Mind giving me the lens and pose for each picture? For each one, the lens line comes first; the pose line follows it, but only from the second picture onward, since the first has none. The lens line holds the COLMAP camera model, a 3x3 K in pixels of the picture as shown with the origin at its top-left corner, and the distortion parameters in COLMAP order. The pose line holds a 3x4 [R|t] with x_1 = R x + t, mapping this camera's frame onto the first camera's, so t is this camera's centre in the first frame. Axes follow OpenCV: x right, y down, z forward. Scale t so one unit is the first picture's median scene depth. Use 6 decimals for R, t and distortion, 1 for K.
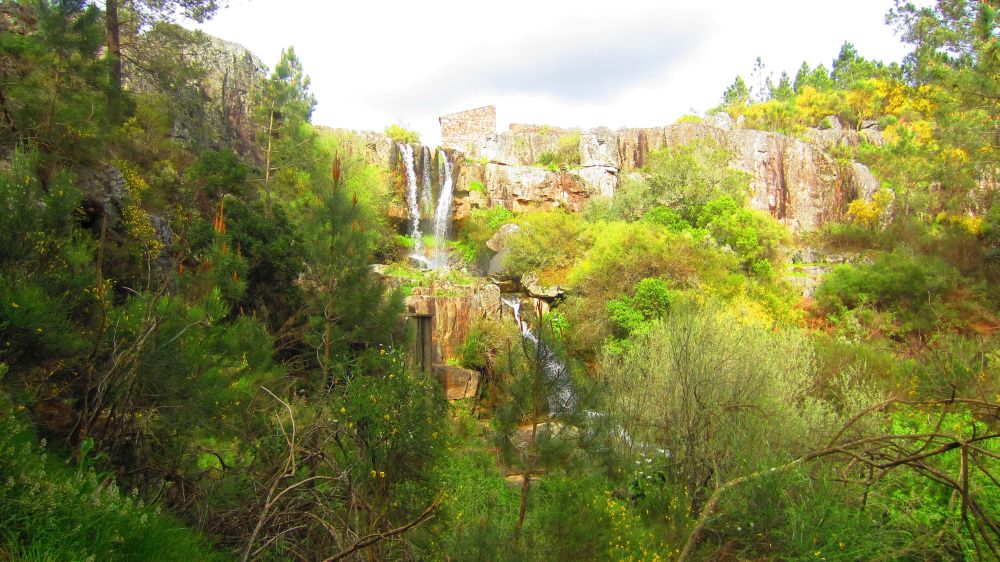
lens RADIAL K [[744.5, 0, 502.2], [0, 744.5, 278.5], [0, 0, 1]] dist [-0.001221, 0.002902]
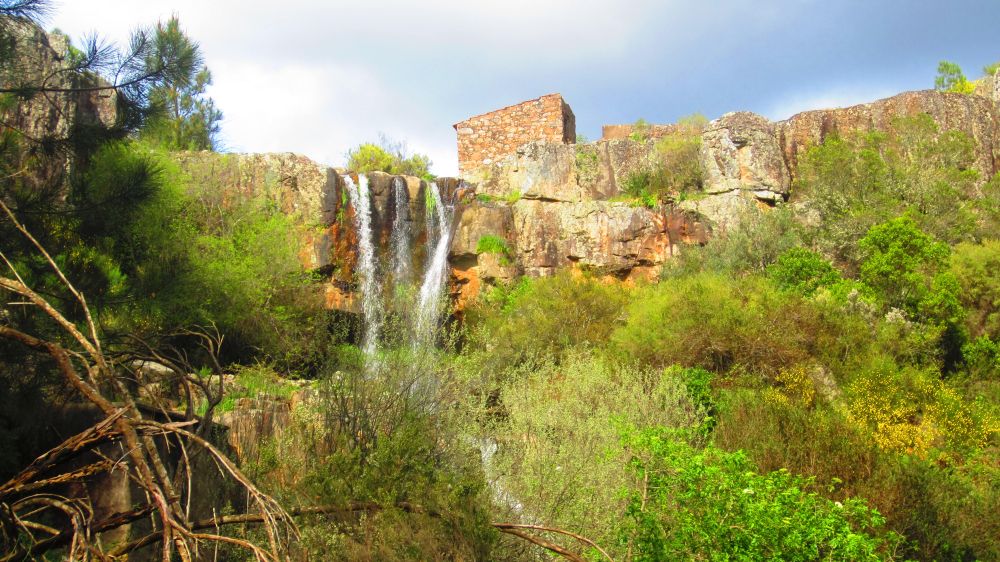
lens RADIAL K [[1691.9, 0, 501.1], [0, 1691.9, 280.4], [0, 0, 1]] dist [-0.120134, 0.000000]
pose [[0.975323, -0.061871, -0.211936, 0.215892], [0.030280, 0.988346, -0.149180, 0.074357], [0.218696, 0.139082, 0.965830, -0.120413]]
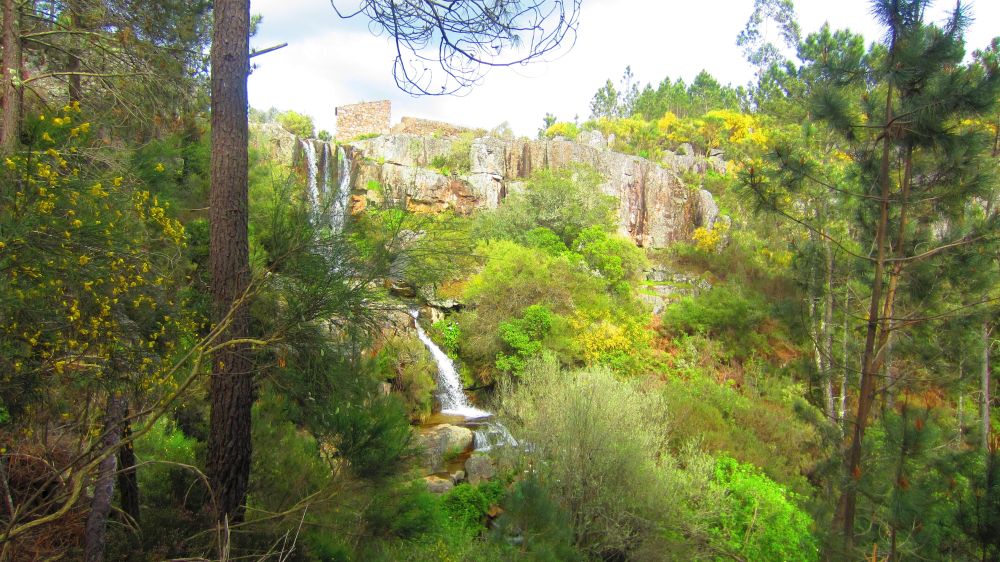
lens RADIAL K [[744.5, 0, 502.5], [0, 744.5, 283.7], [0, 0, 1]] dist [-0.001221, 0.002902]
pose [[0.978328, 0.049605, 0.201030, -0.061751], [-0.067342, 0.994324, 0.082368, -0.083713], [-0.195803, -0.094121, 0.976116, -0.096022]]
